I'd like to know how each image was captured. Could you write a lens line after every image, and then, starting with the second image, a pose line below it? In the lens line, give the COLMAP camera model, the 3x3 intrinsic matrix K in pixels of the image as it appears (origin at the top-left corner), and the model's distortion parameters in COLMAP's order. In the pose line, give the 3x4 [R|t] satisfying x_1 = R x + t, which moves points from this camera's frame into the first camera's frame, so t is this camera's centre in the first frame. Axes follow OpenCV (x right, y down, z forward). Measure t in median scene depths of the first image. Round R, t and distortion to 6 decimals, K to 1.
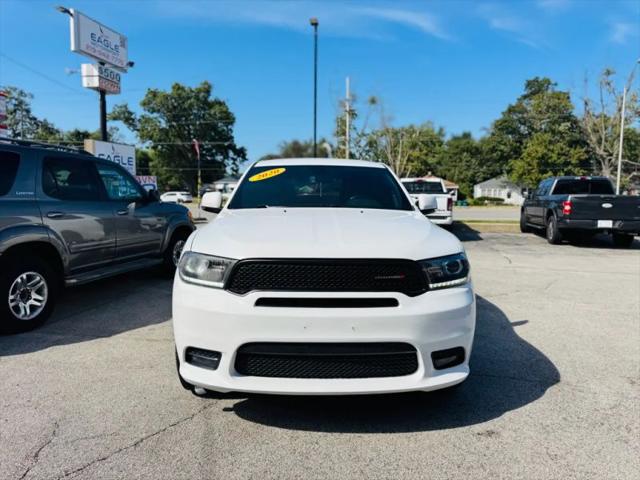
lens RADIAL K [[433.9, 0, 330.0], [0, 433.9, 245.9], [0, 0, 1]] dist [0.000579, -0.010008]
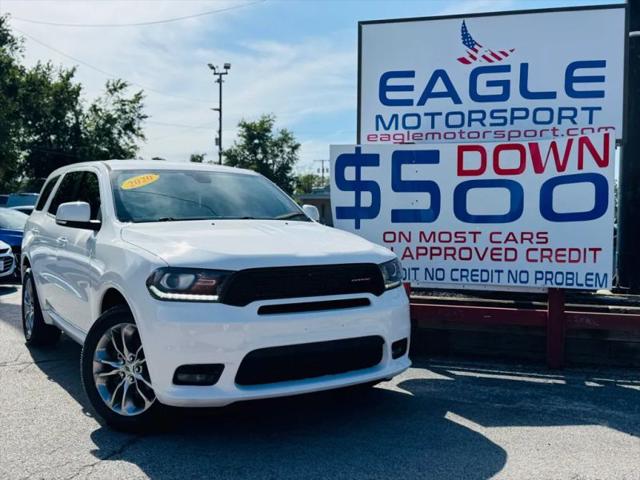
lens RADIAL K [[674.8, 0, 318.1], [0, 674.8, 239.2], [0, 0, 1]] dist [0.005380, 0.000000]
pose [[0.861196, -0.023981, 0.507706, -0.289185], [0.053471, 0.997618, -0.043579, 0.012332], [-0.505452, 0.064677, 0.860427, -0.158079]]
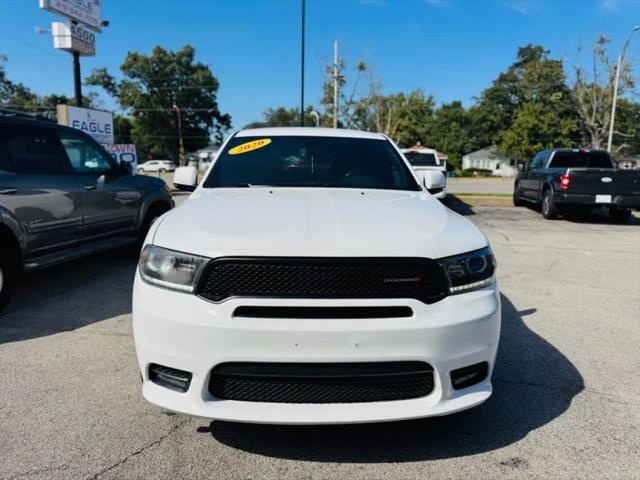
lens RADIAL K [[433.9, 0, 325.3], [0, 433.9, 243.4], [0, 0, 1]] dist [0.000579, -0.010008]
pose [[0.999785, 0.003380, 0.020456, -0.006943], [-0.004657, 0.998019, 0.062737, -0.015360], [-0.020203, -0.062819, 0.997820, 0.070943]]
